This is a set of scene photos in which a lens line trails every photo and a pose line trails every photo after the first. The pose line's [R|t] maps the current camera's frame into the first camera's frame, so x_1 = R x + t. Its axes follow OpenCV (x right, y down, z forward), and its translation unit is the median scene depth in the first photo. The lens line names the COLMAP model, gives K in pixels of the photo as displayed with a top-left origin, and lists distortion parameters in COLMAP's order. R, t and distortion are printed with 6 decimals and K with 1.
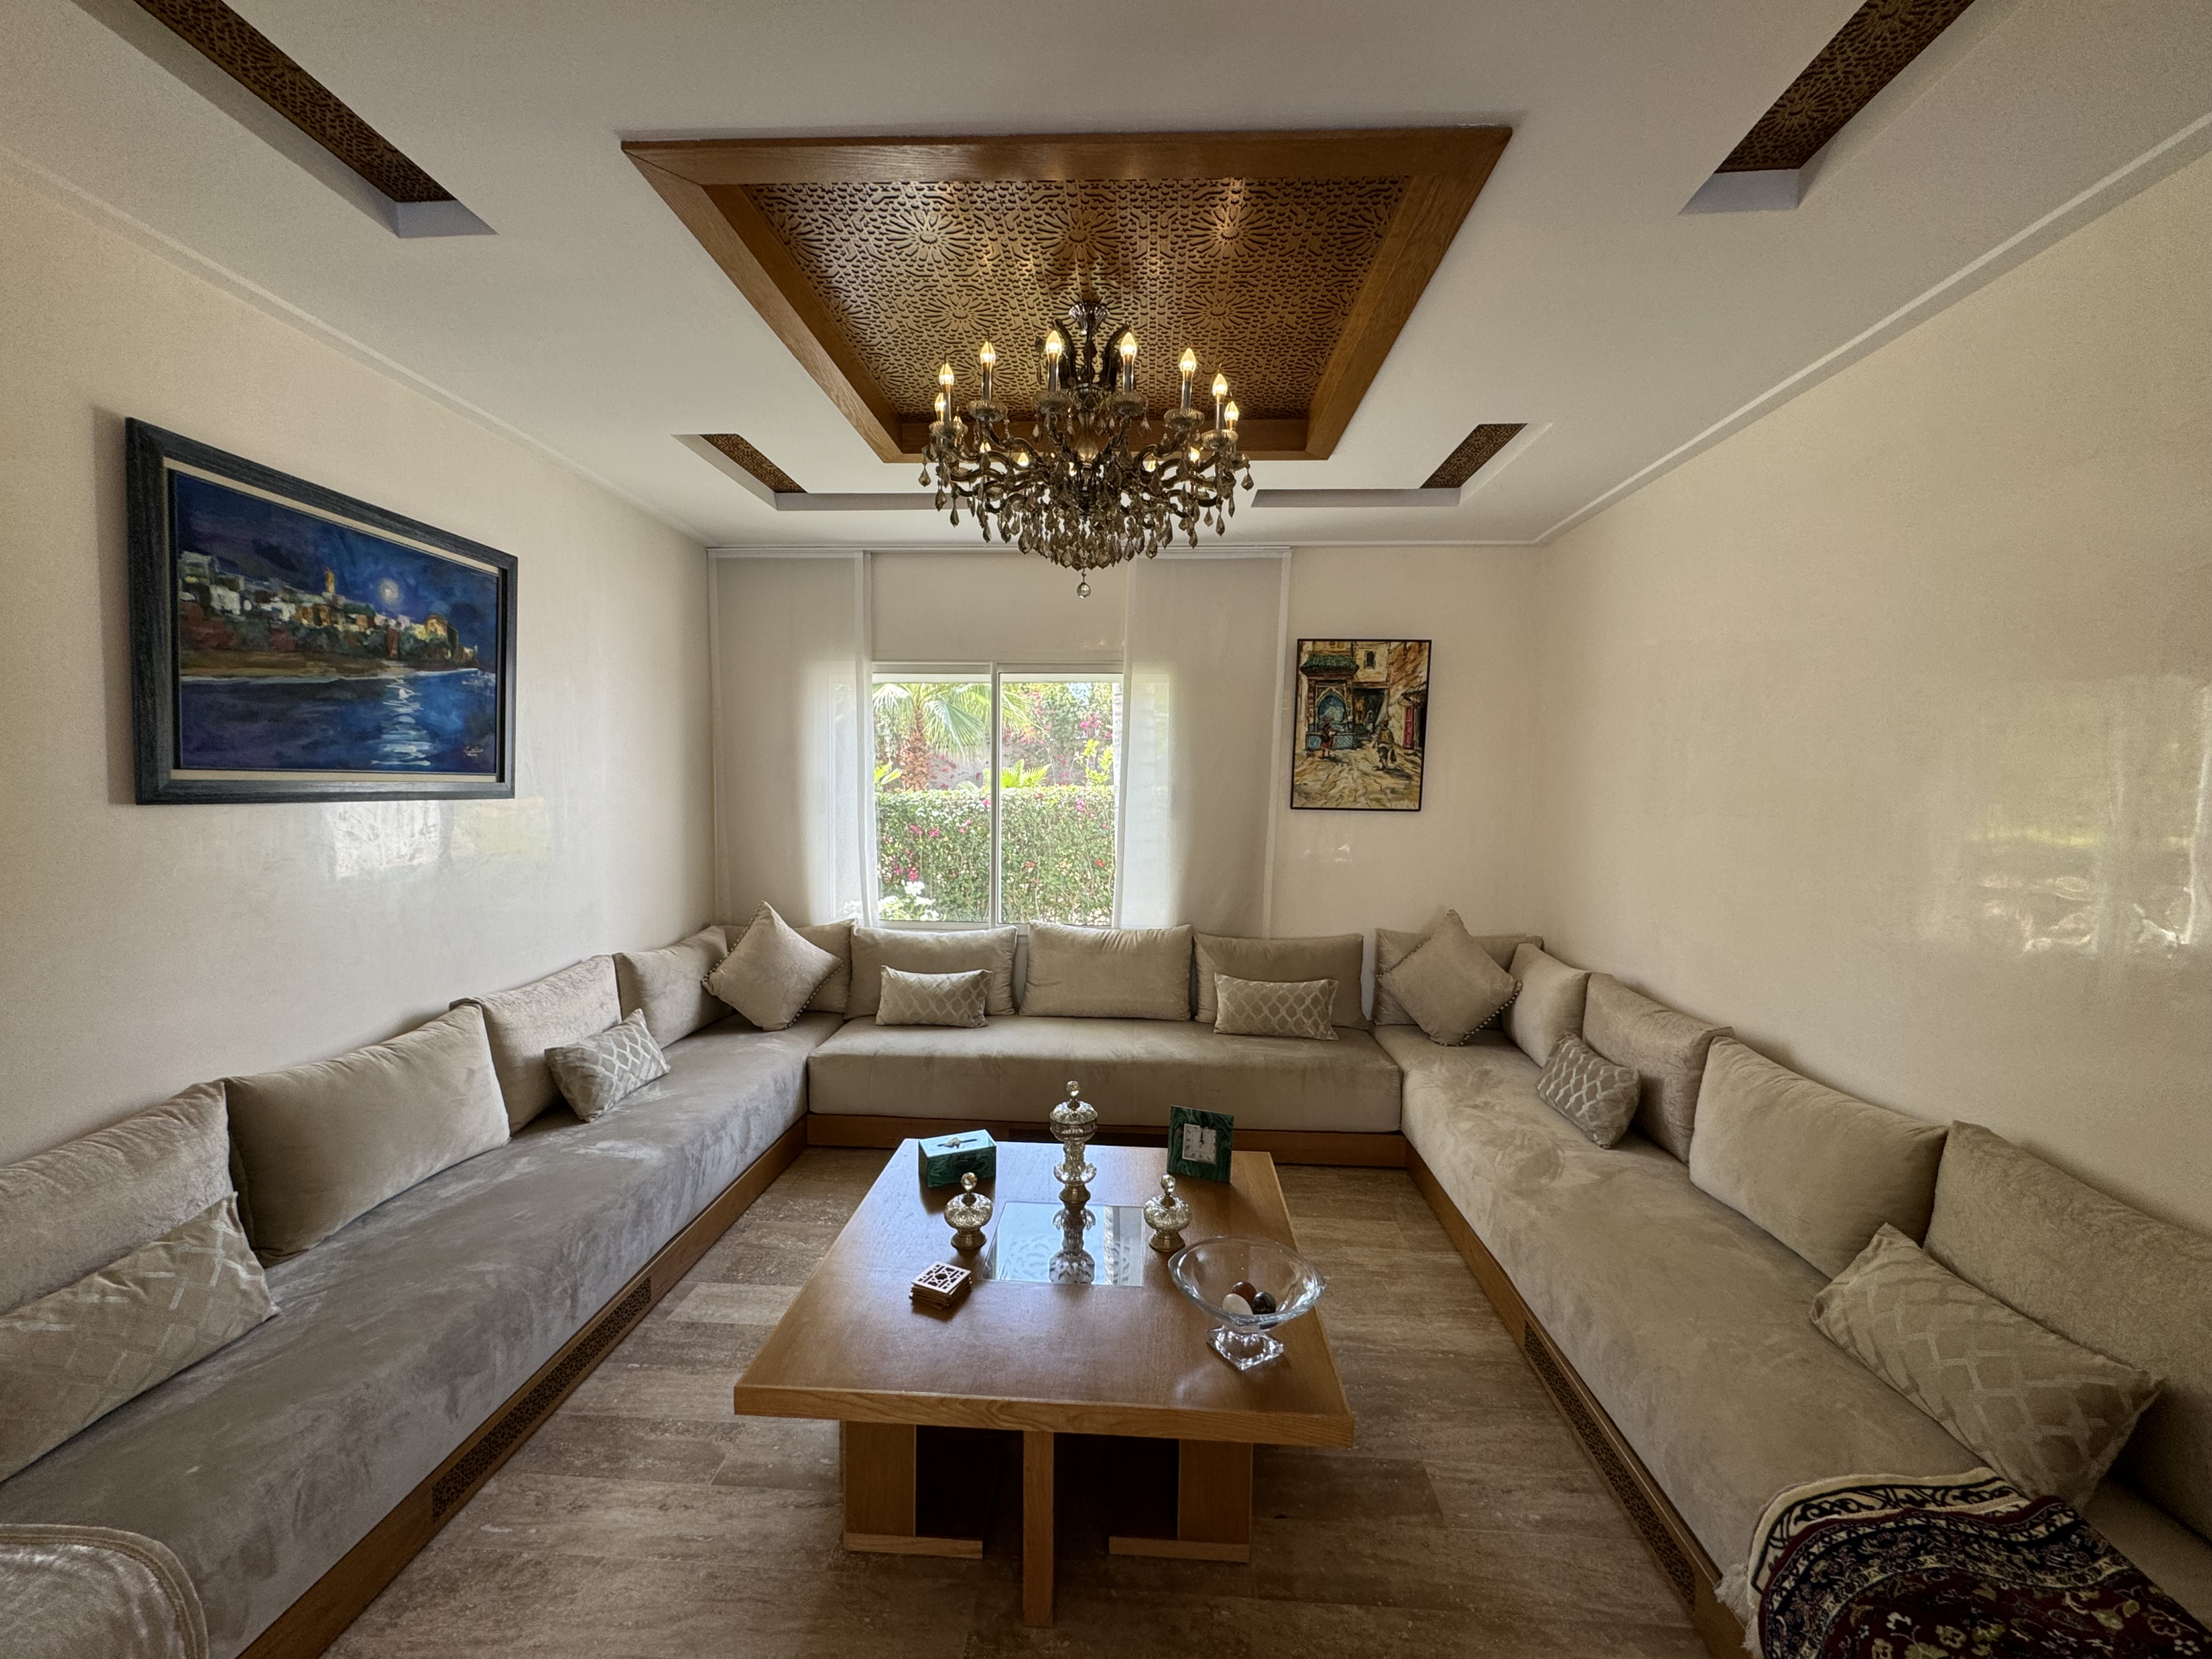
lens RADIAL K [[880.3, 0, 1106.0], [0, 880.3, 829.5], [0, 0, 1]] dist [-0.002300, 0.000305]
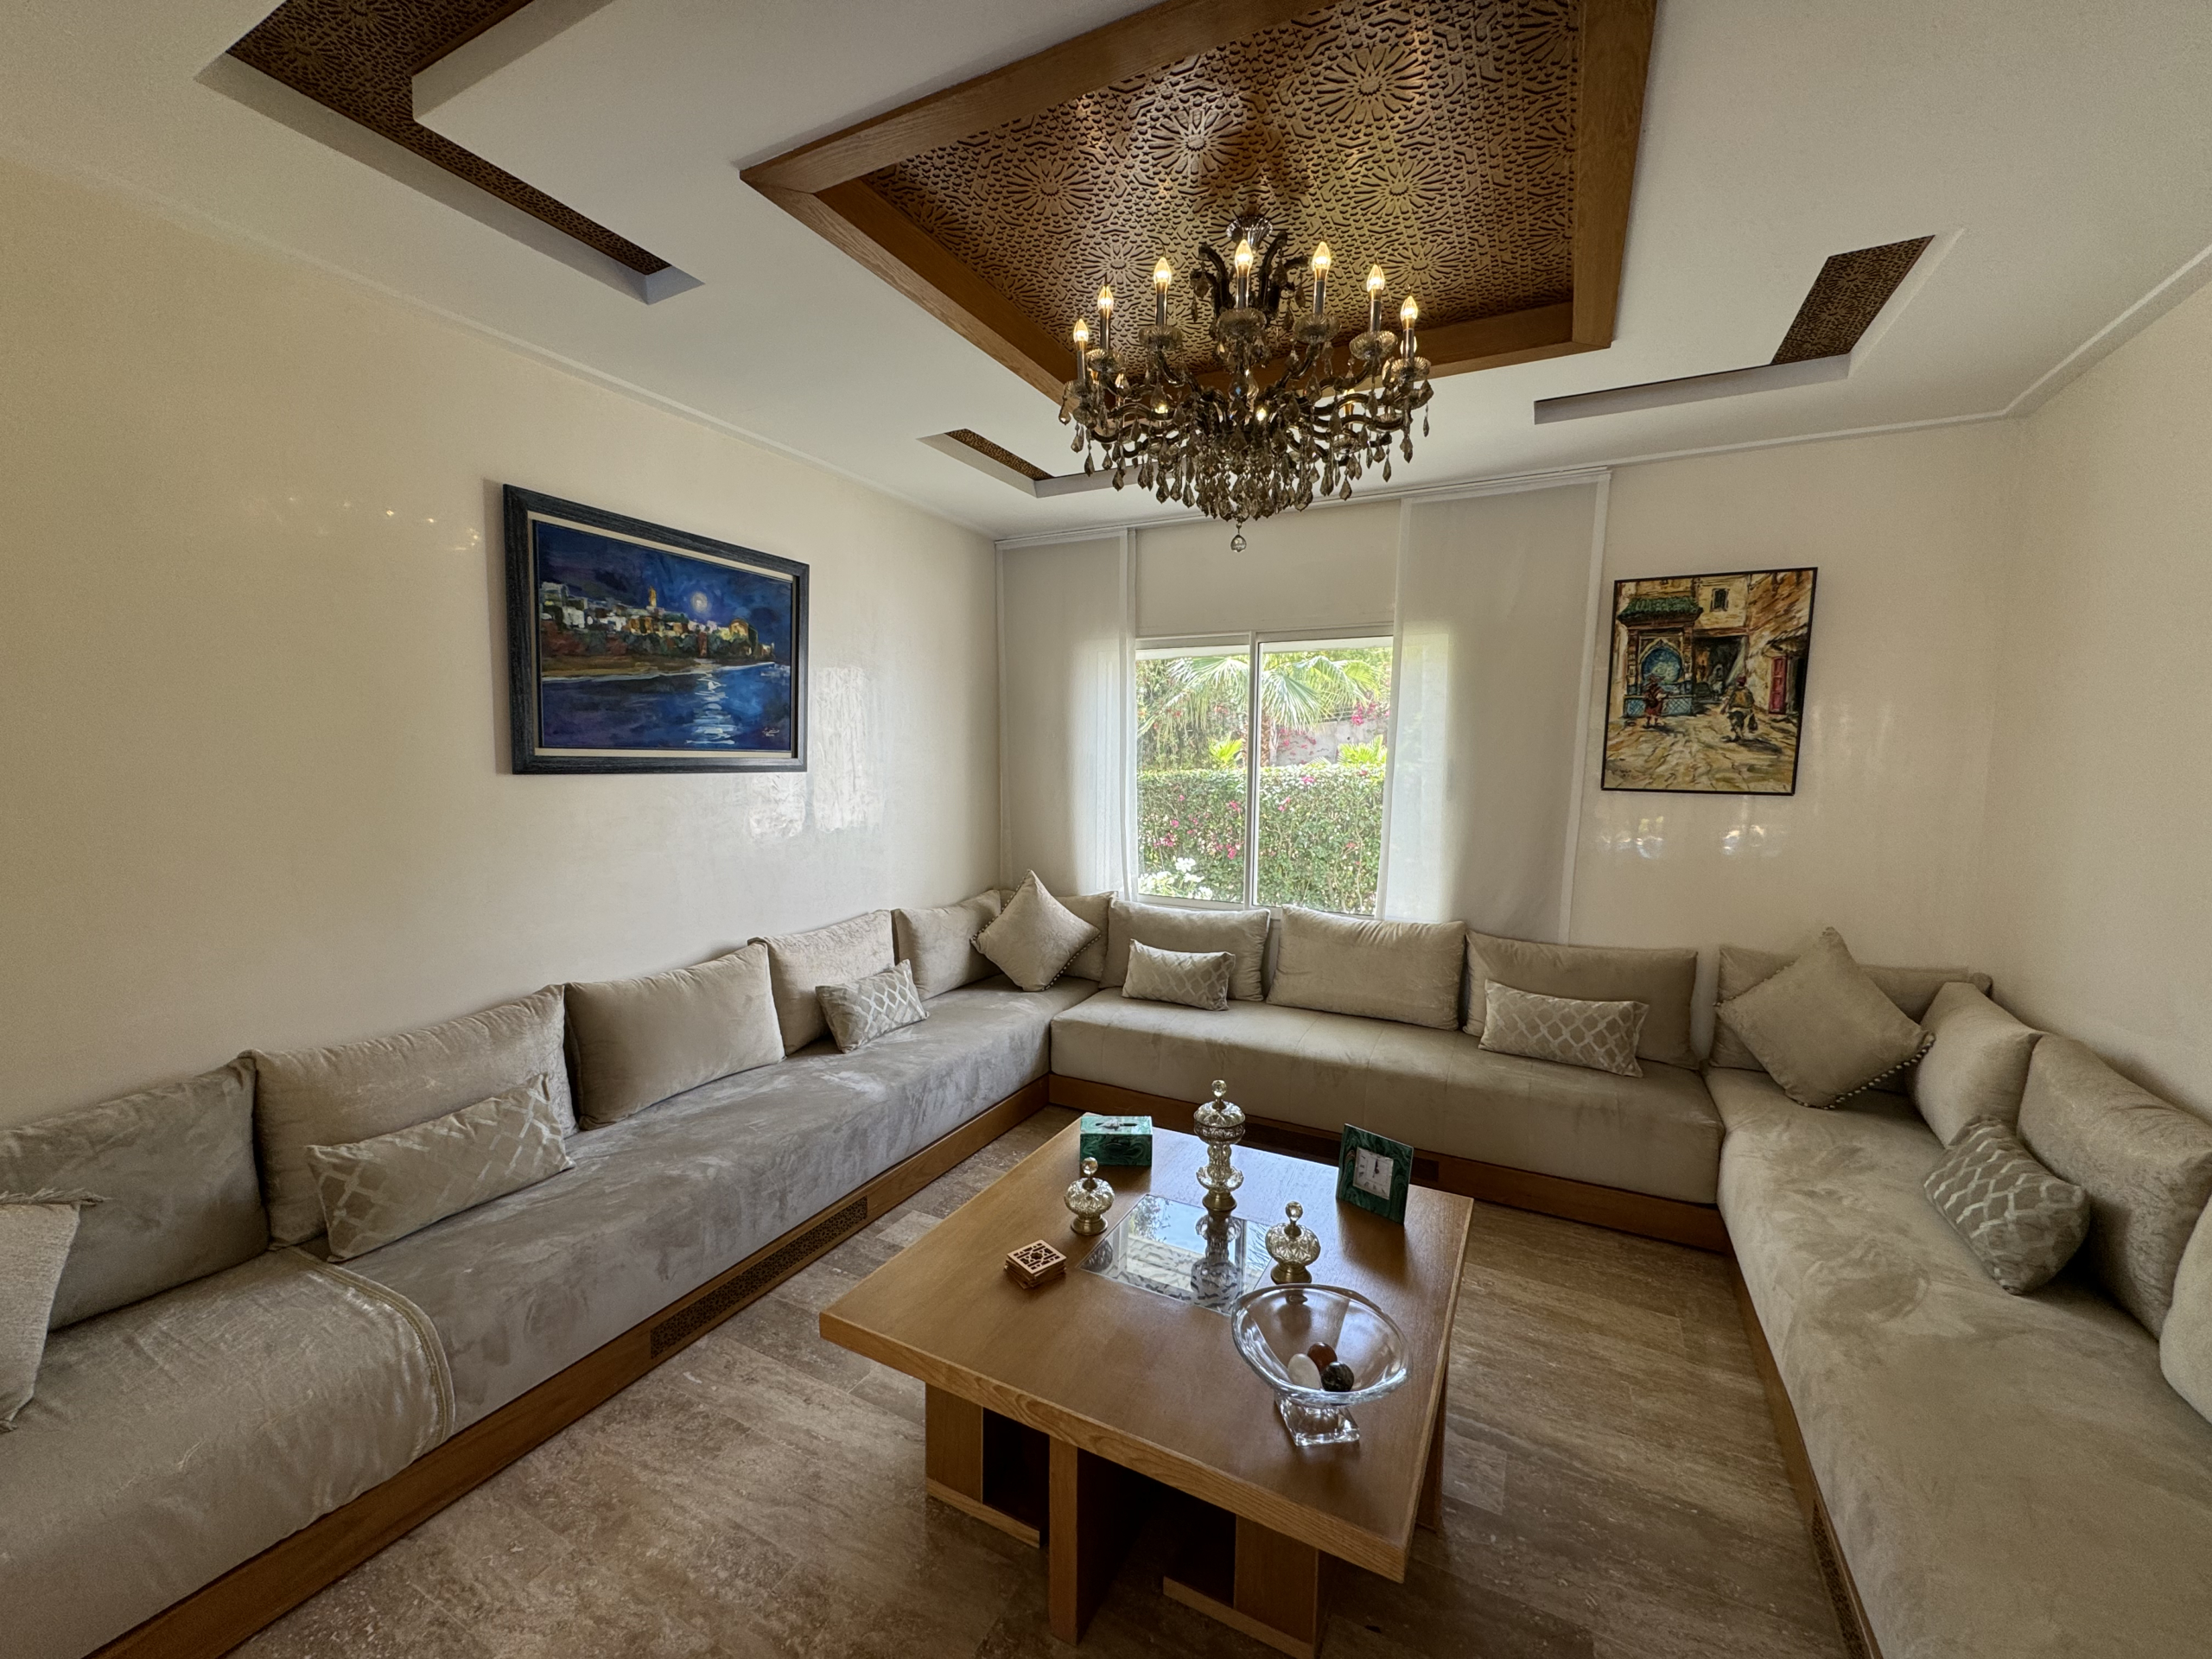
lens RADIAL K [[880.3, 0, 1106.0], [0, 880.3, 829.5], [0, 0, 1]] dist [-0.002300, 0.000305]
pose [[0.912164, 0.031822, -0.408589, 0.193523], [-0.021255, 0.999312, 0.030378, -0.002734], [0.409275, -0.019026, 0.912213, 0.096615]]
